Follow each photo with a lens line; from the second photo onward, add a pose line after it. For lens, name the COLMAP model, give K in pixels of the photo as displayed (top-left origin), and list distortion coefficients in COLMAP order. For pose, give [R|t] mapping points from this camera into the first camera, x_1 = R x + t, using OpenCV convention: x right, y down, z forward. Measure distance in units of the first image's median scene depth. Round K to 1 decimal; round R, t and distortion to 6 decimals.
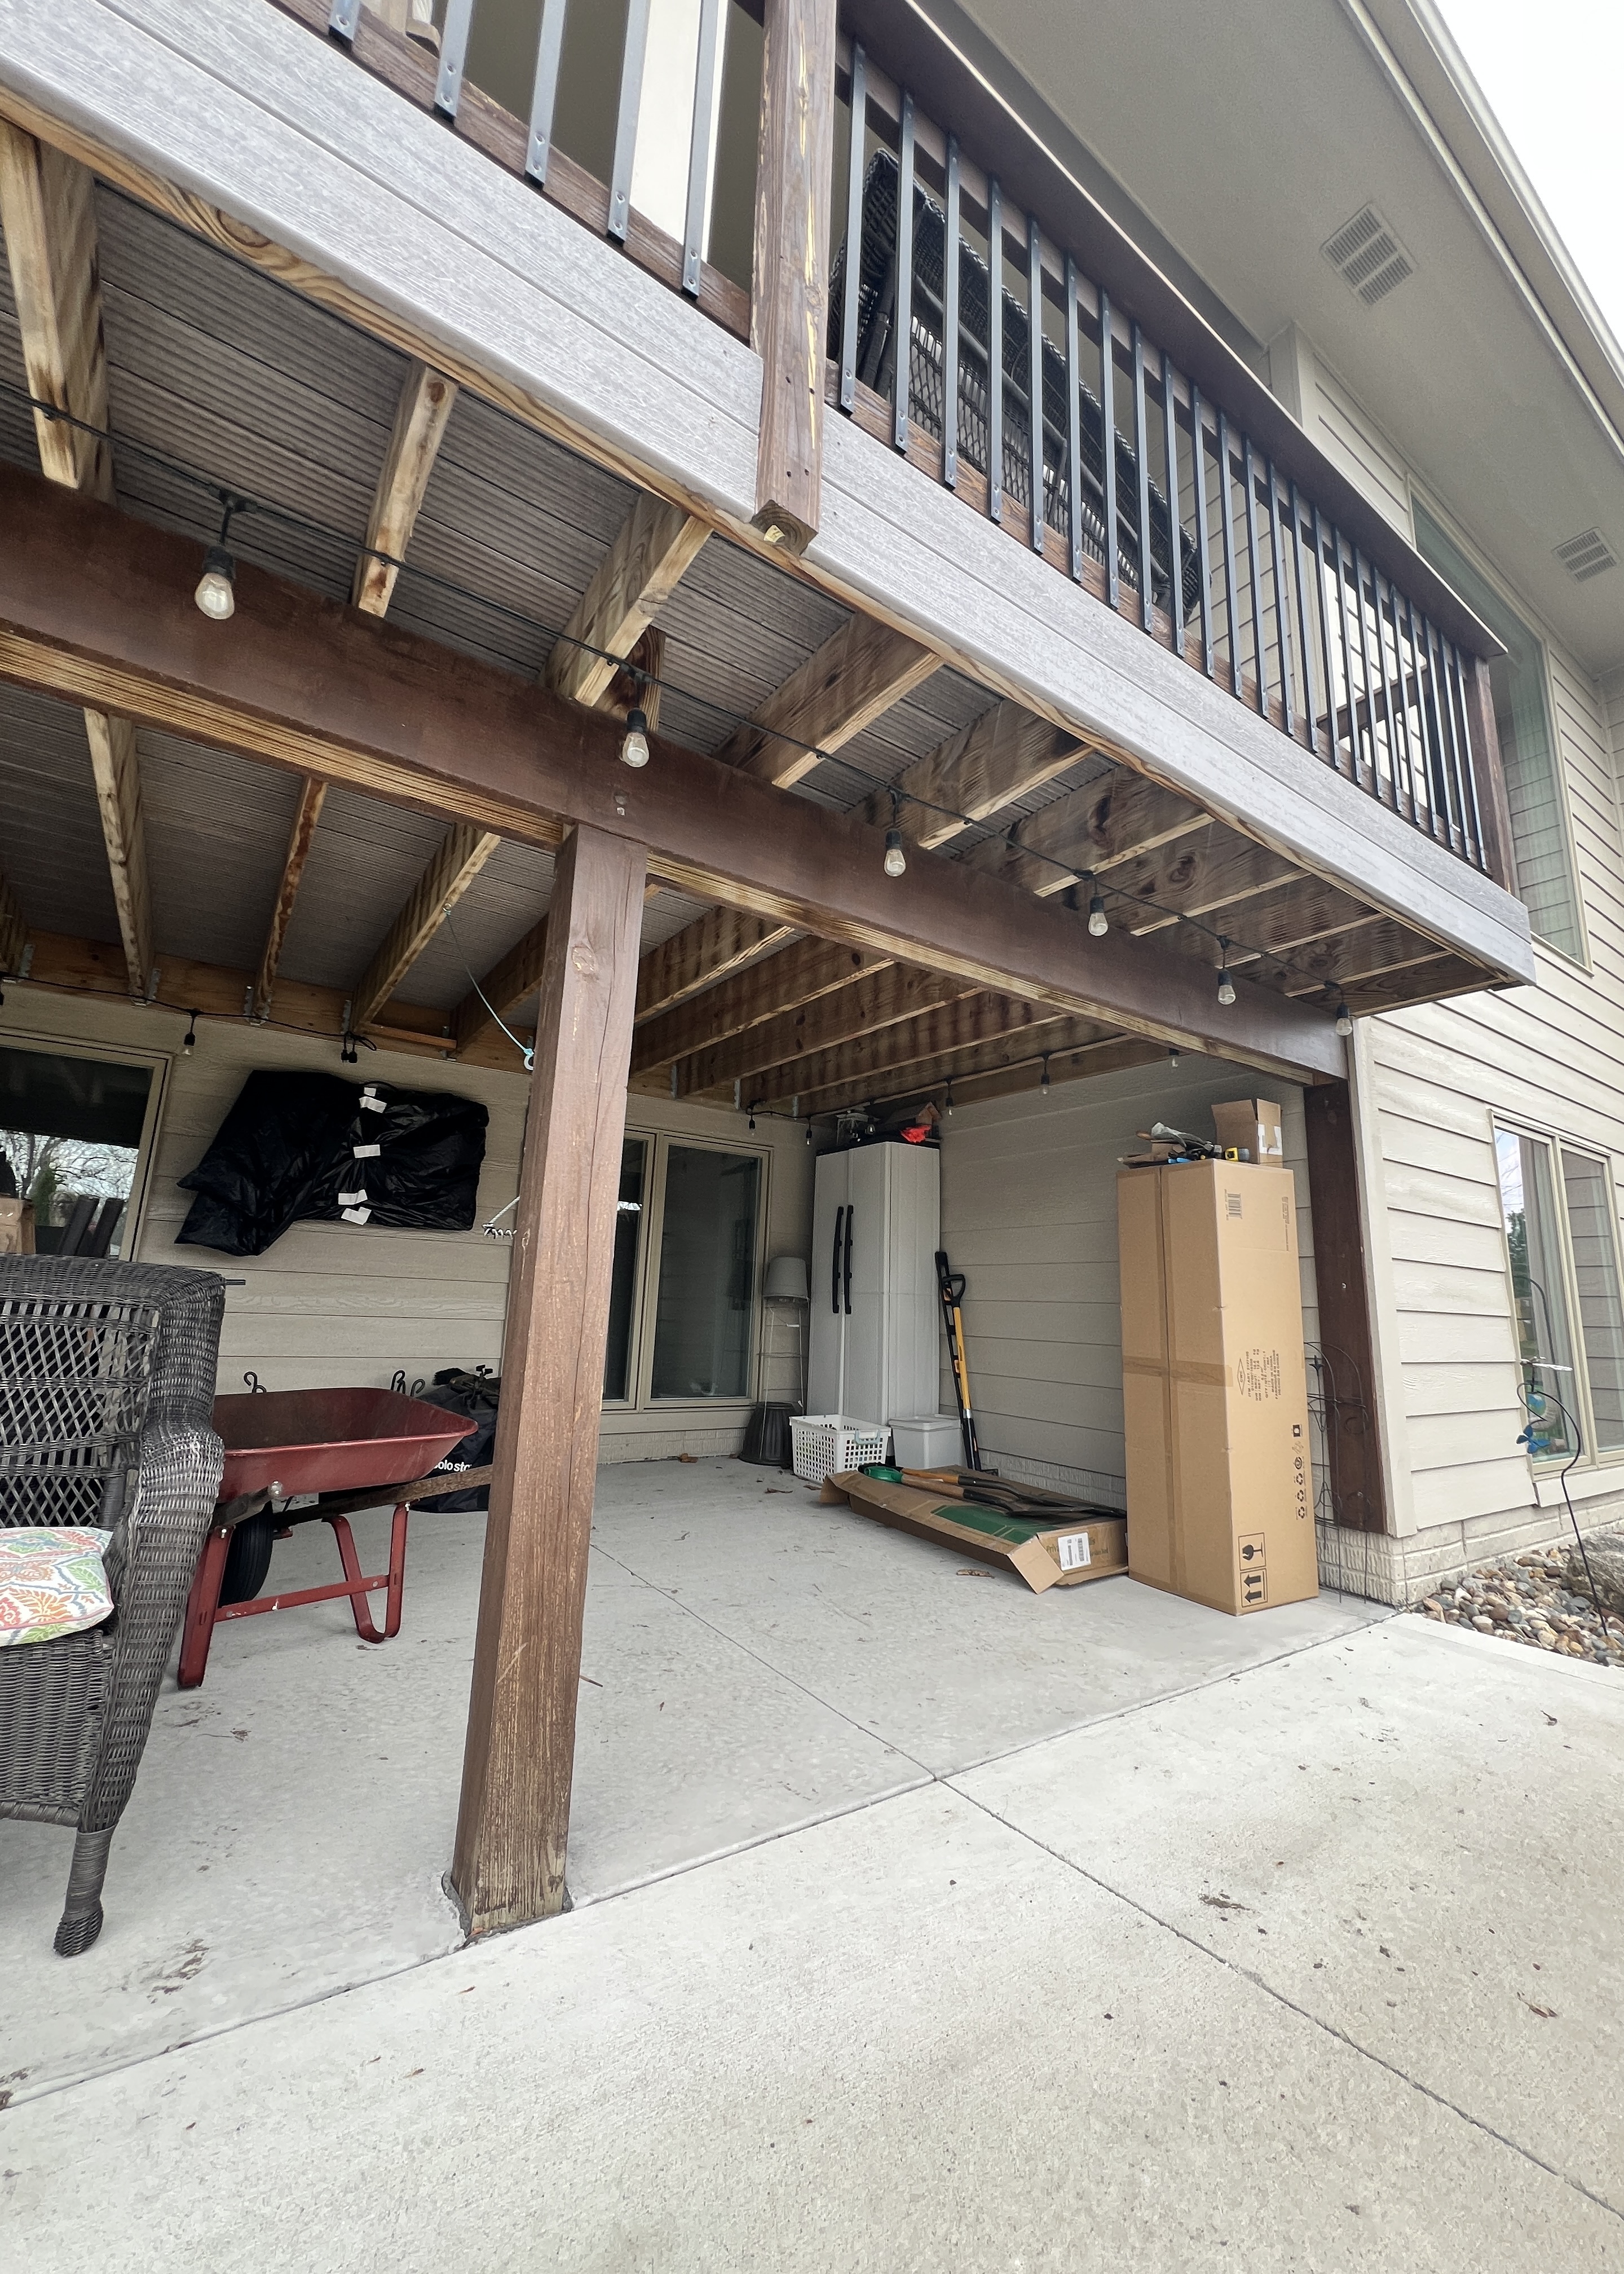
lens RADIAL K [[904.8, 0, 816.6], [0, 904.8, 1131.0], [0, 0, 1]] dist [-0.000026, 0.000181]
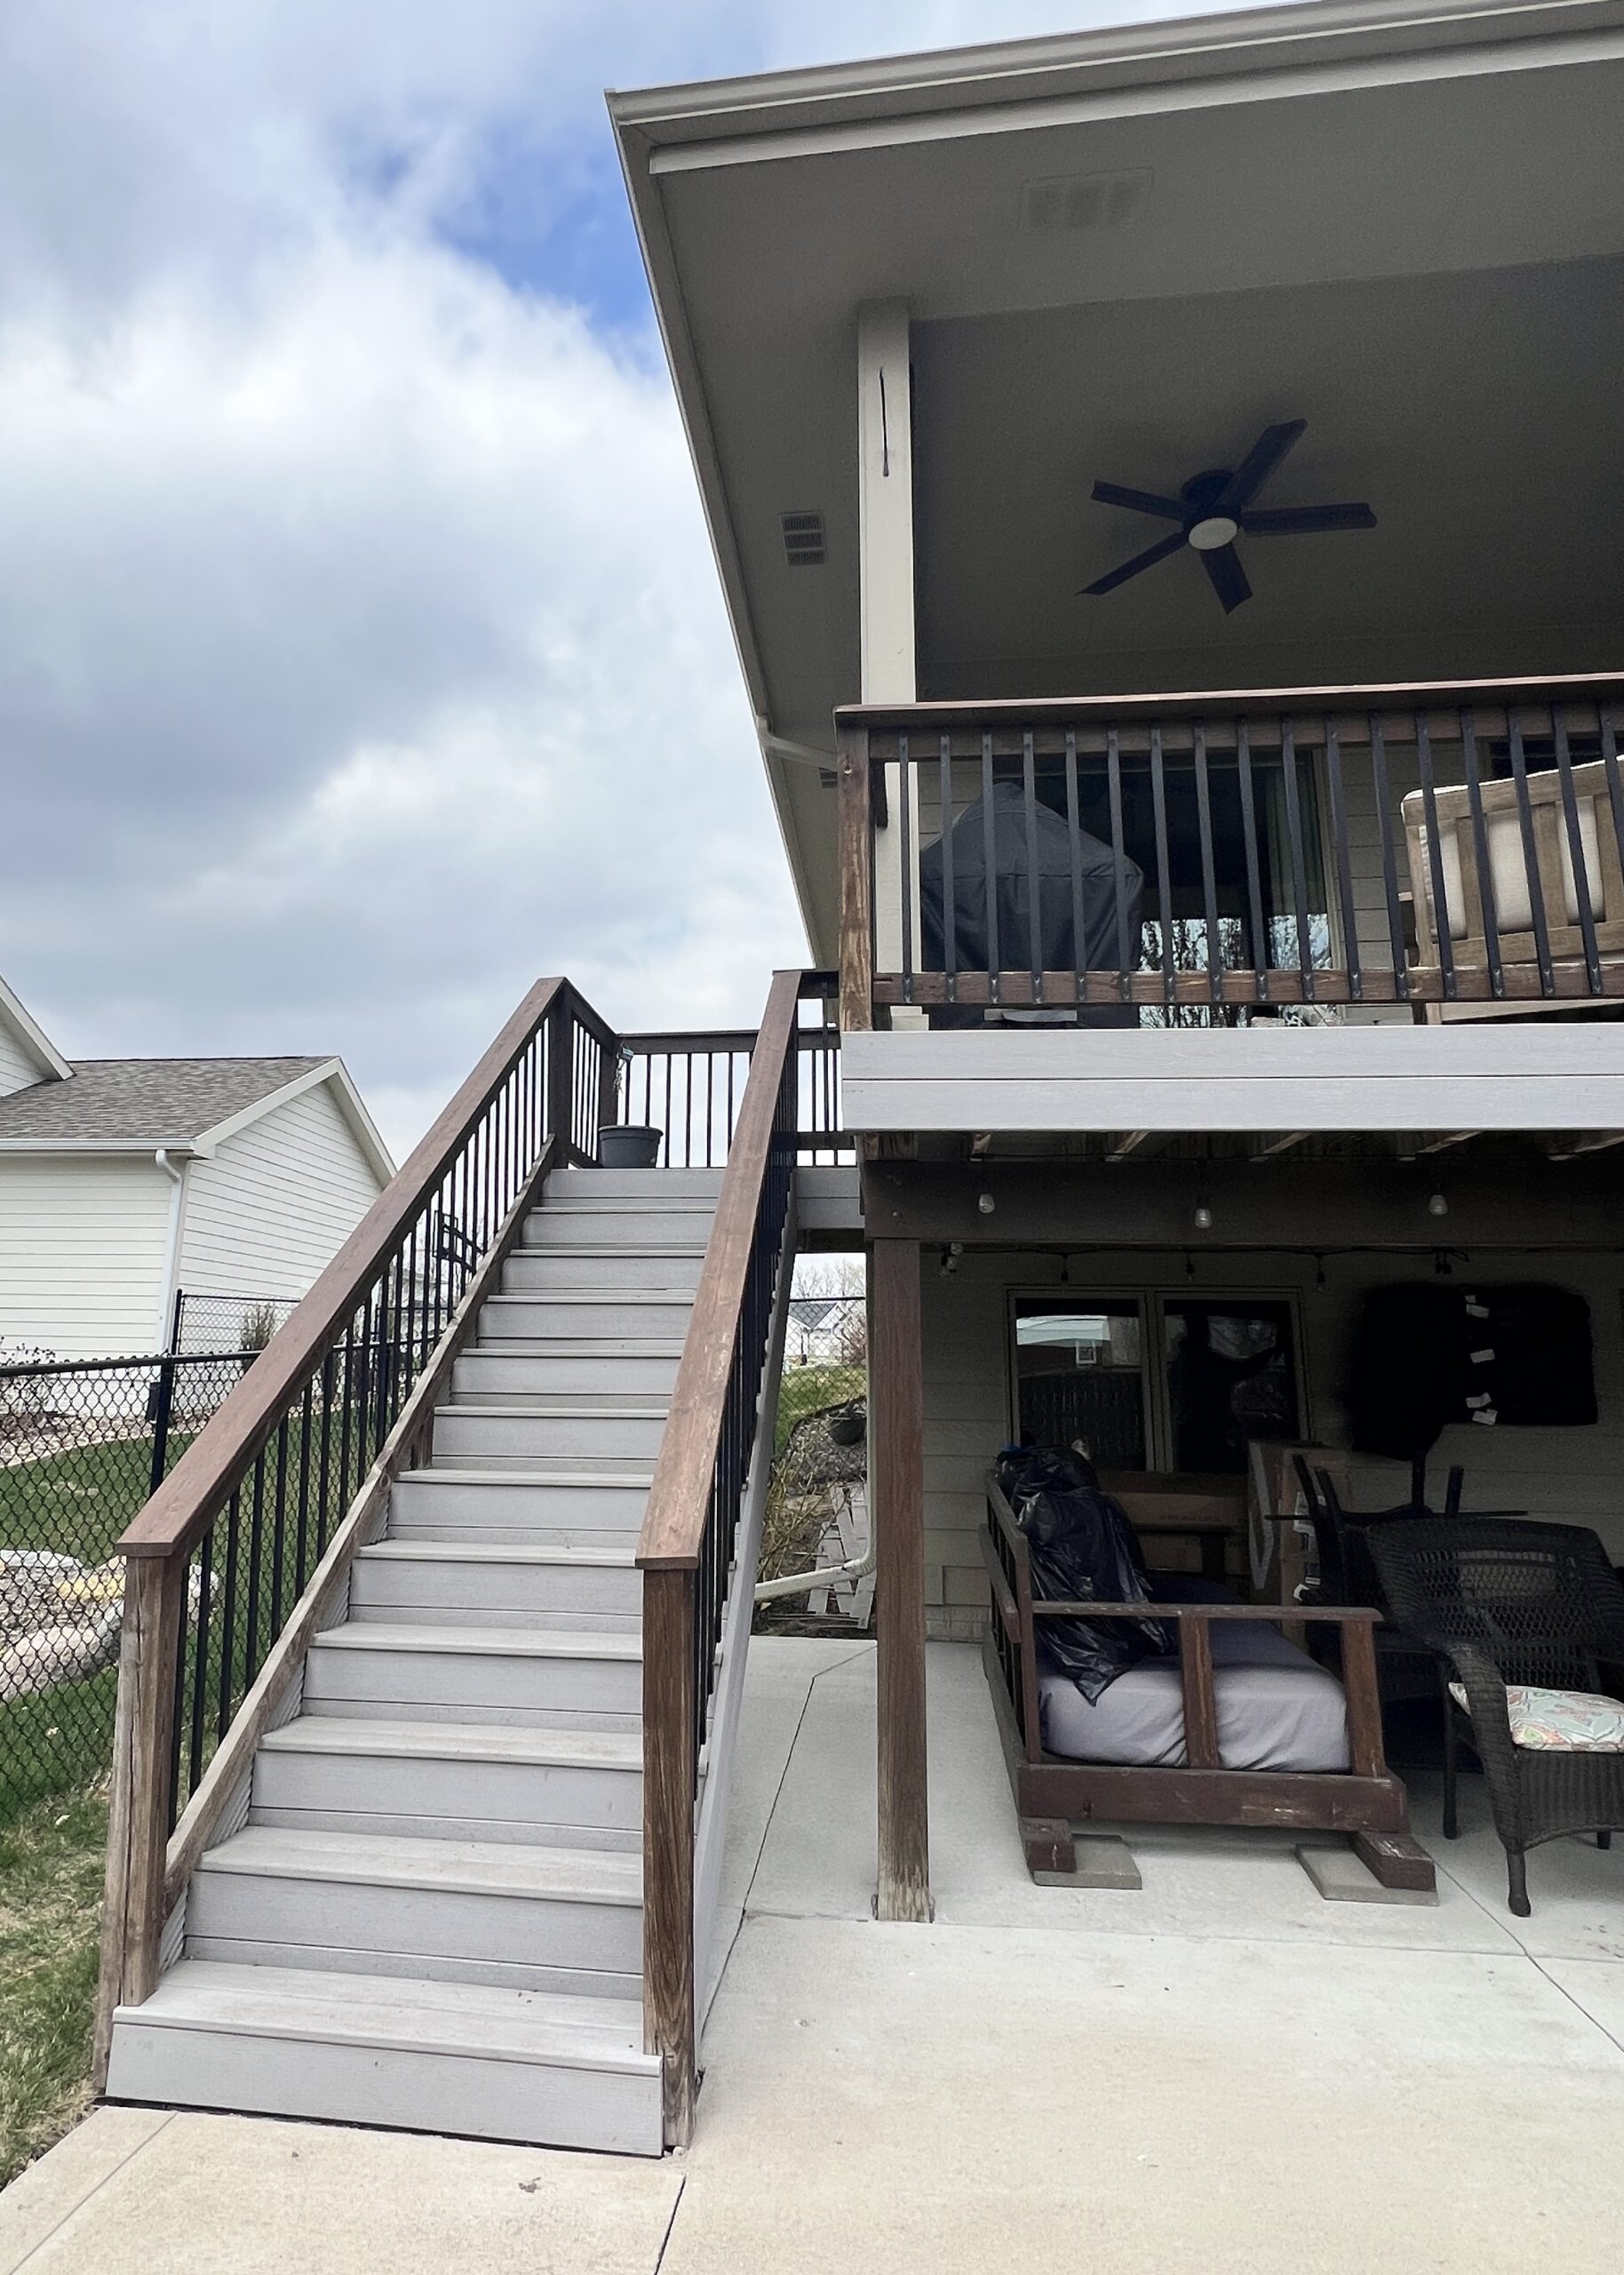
lens RADIAL K [[1319.6, 0, 723.9], [0, 1319.6, 1080.0], [0, 0, 1]] dist [0.004744, -0.002560]
pose [[0.734286, -0.171706, -0.656766, -0.090153], [0.143425, 0.984883, -0.097135, -0.364898], [0.663516, -0.022871, 0.747813, -1.011843]]
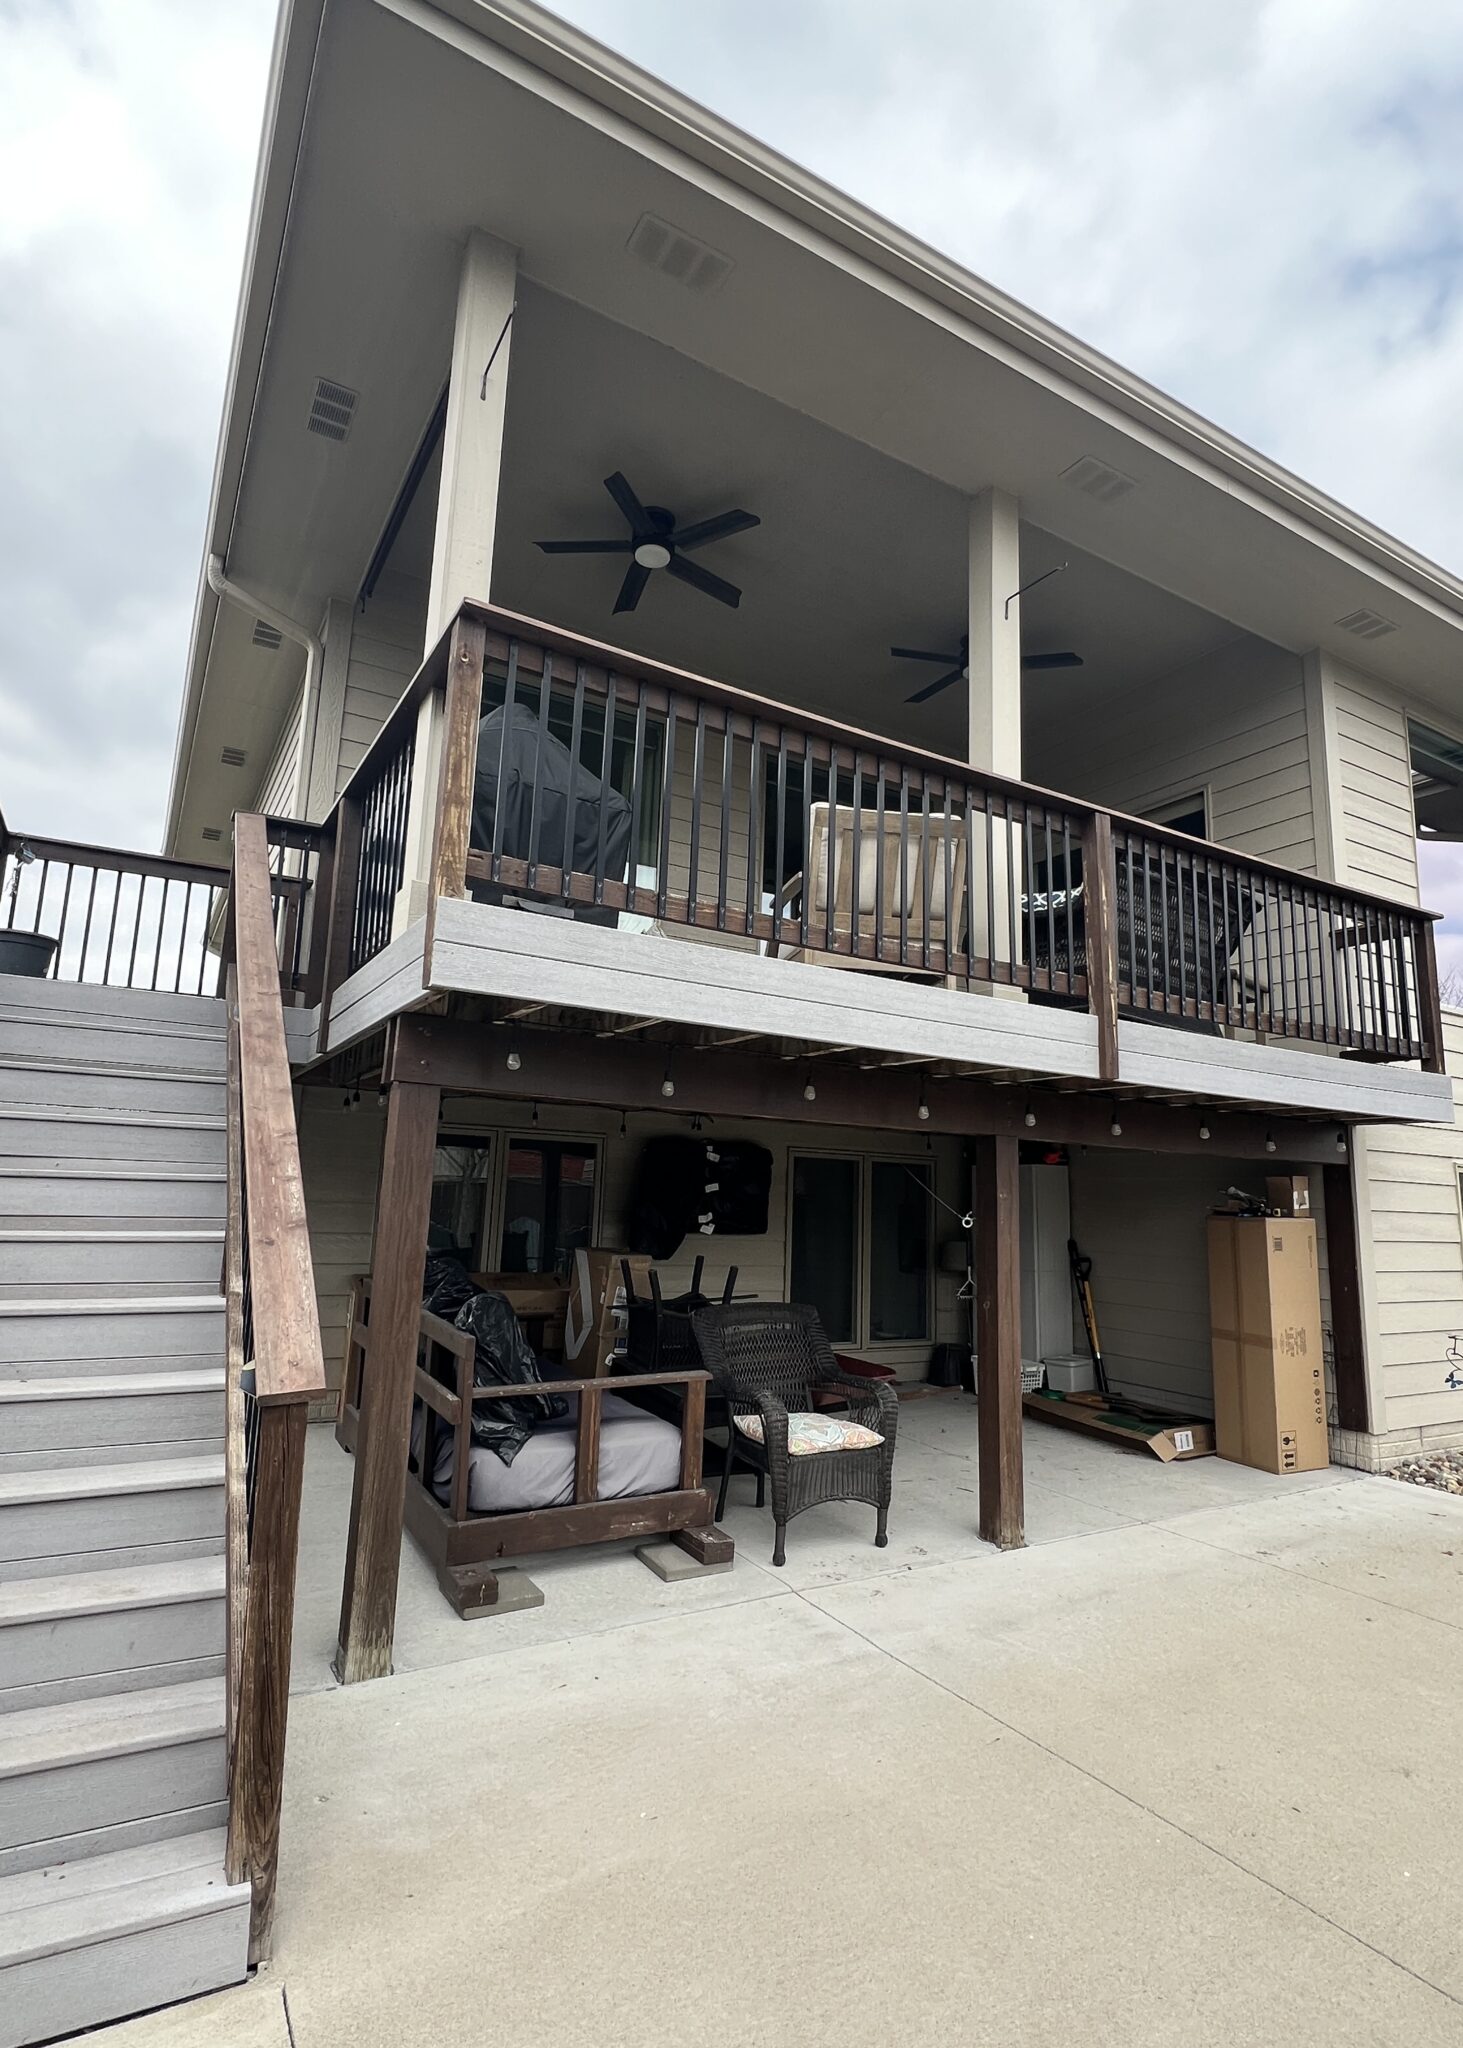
lens RADIAL K [[1053.3, 0, 730.5], [0, 1053.3, 1016.4], [0, 0, 1]] dist [-0.002635, 0.001858]
pose [[0.997478, -0.013794, -0.069629, -0.435417], [0.015191, 0.999693, 0.019571, -0.406101], [0.069338, -0.020579, 0.997381, -1.066776]]
